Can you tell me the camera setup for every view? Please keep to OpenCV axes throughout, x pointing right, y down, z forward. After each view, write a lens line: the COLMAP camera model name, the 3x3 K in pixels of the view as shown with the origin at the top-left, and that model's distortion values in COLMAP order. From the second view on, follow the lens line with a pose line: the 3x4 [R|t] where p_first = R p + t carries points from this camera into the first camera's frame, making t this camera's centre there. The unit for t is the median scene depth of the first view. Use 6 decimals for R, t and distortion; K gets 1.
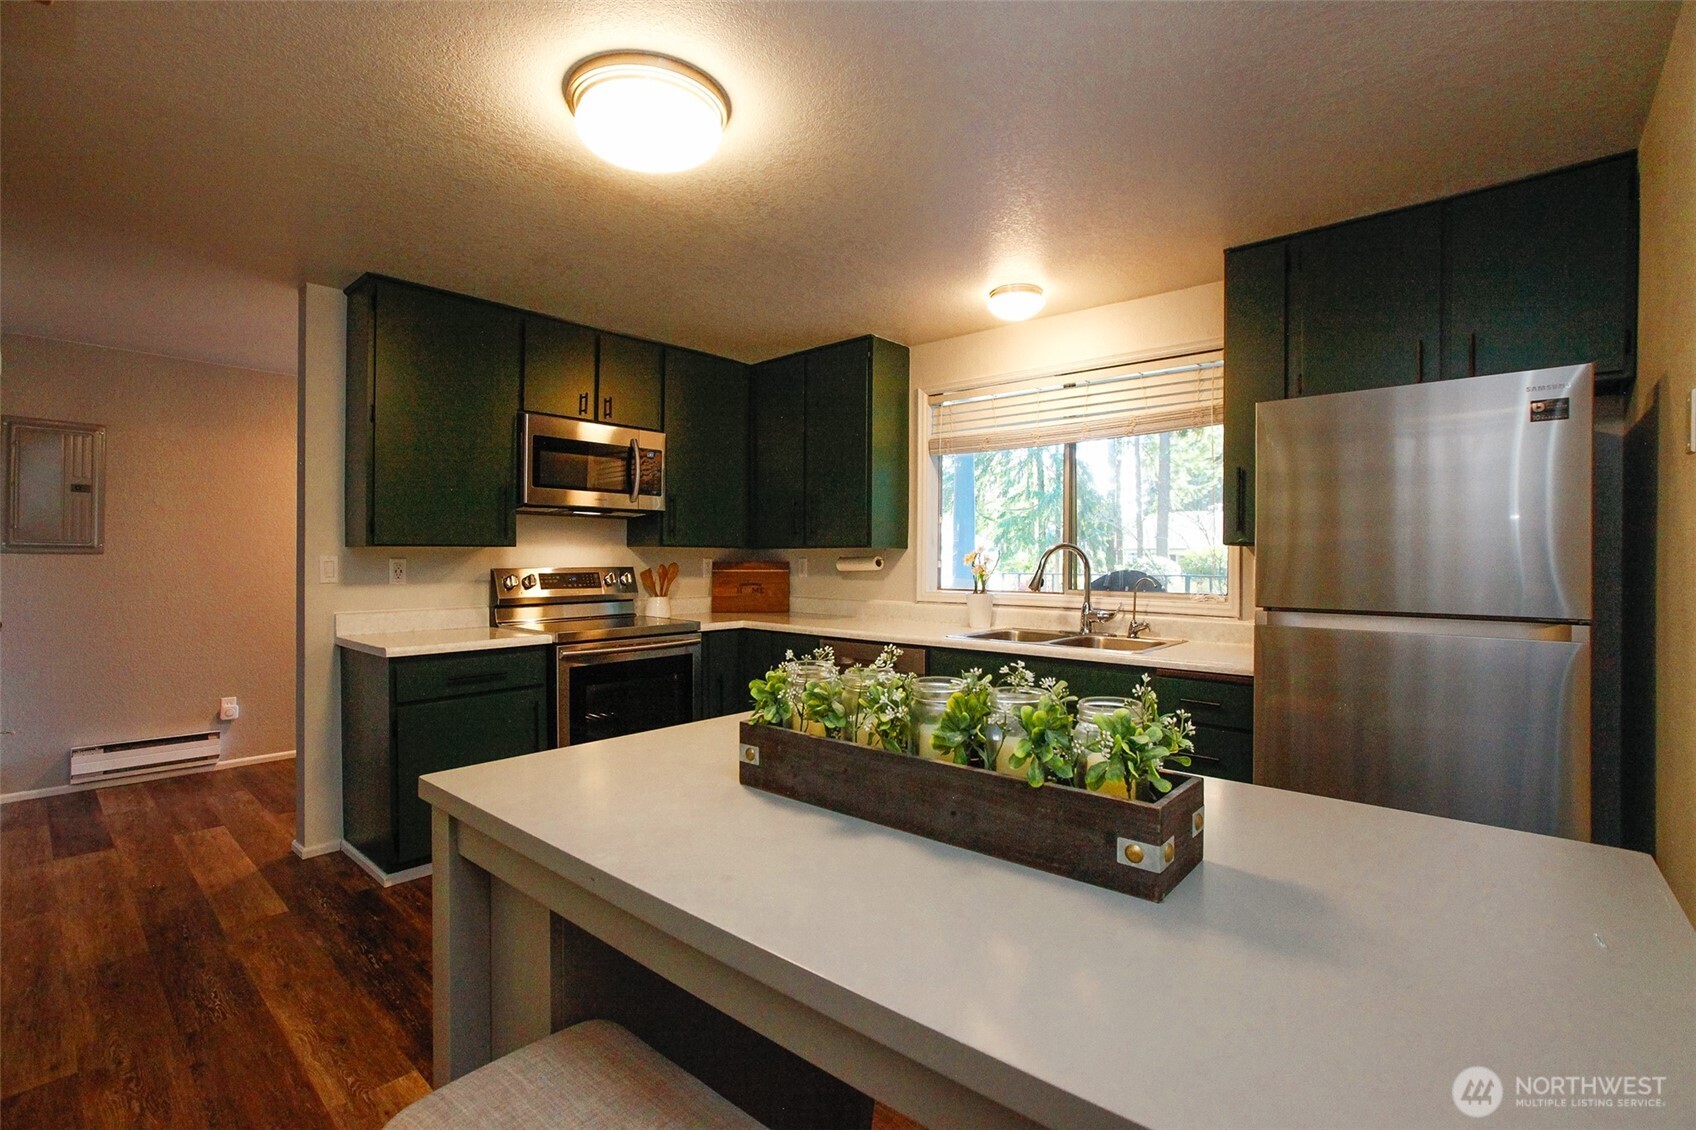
lens RADIAL K [[800.2, 0, 900.5], [0, 800.2, 559.8], [0, 0, 1]] dist [-0.004056, -0.000351]
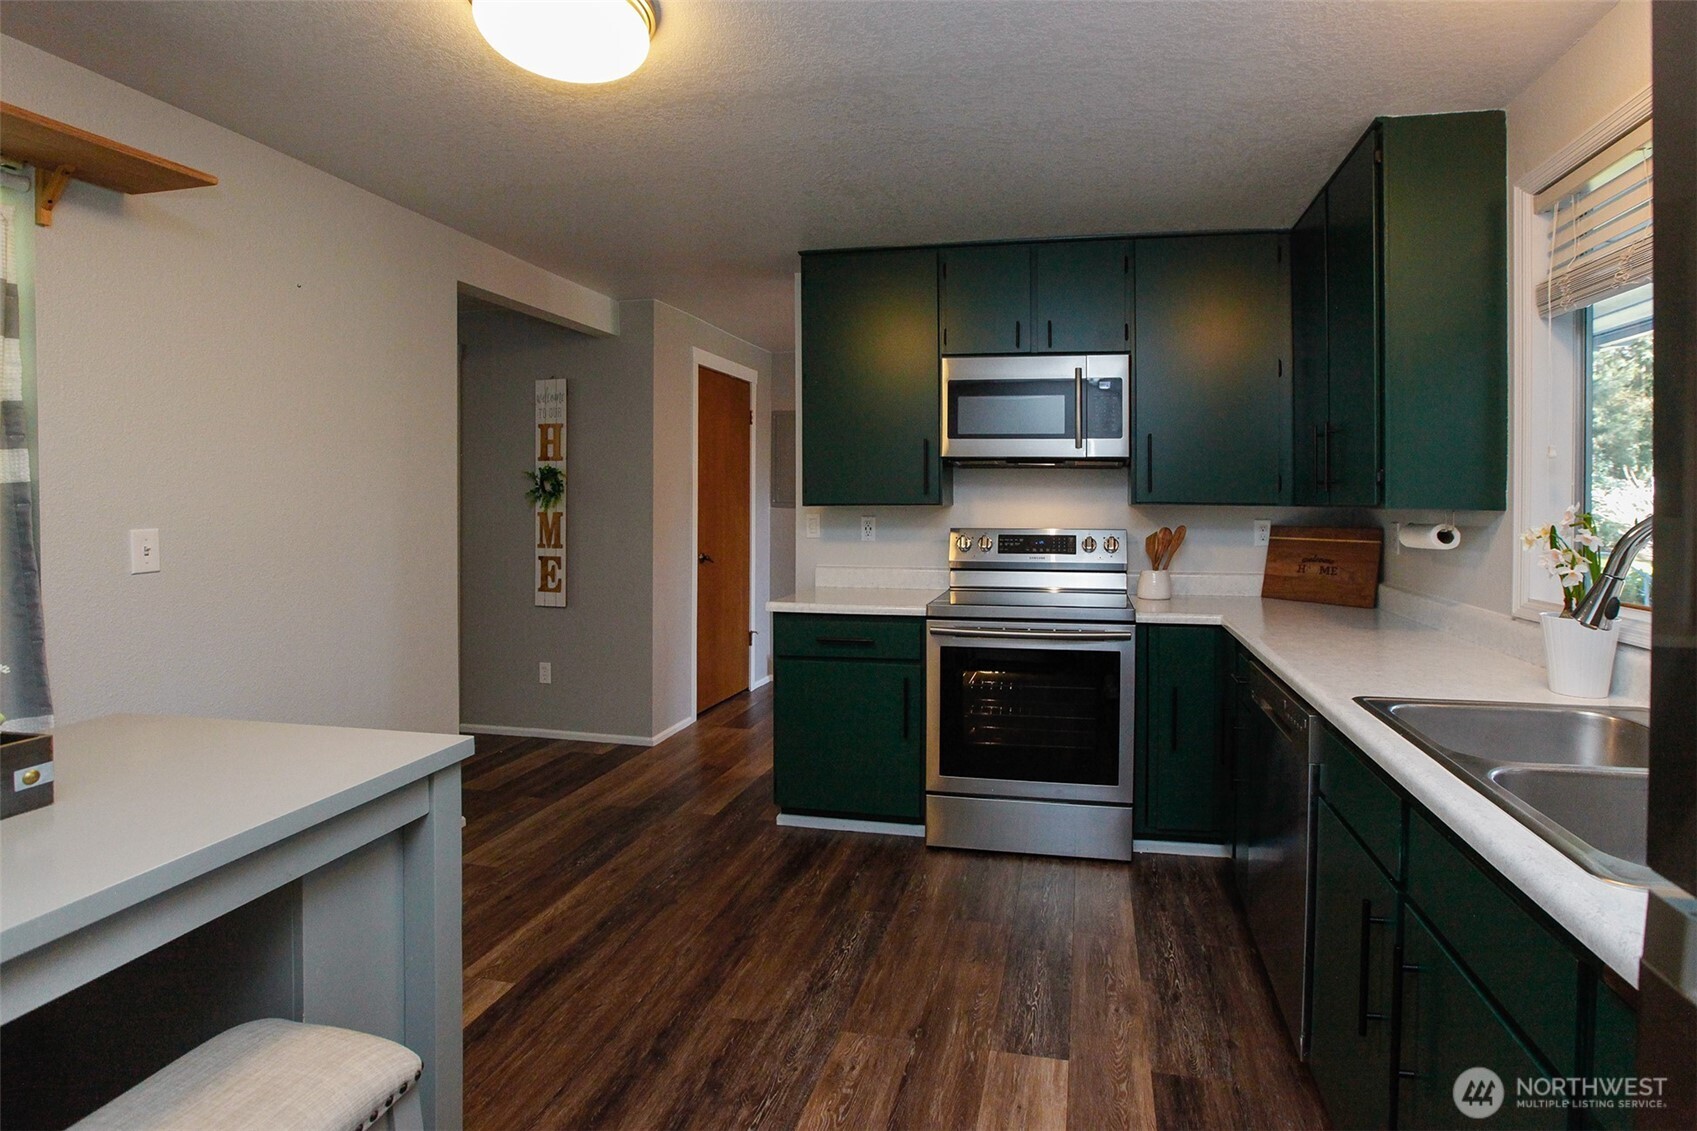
lens RADIAL K [[846.1, 0, 887.7], [0, 846.1, 506.2], [0, 0, 1]] dist [-0.054134, -0.000195]
pose [[0.459407, 0.004383, -0.888215, 0.348387], [-0.009441, 0.999955, 0.000051, -0.014709], [0.888176, 0.008362, 0.459428, 0.505373]]
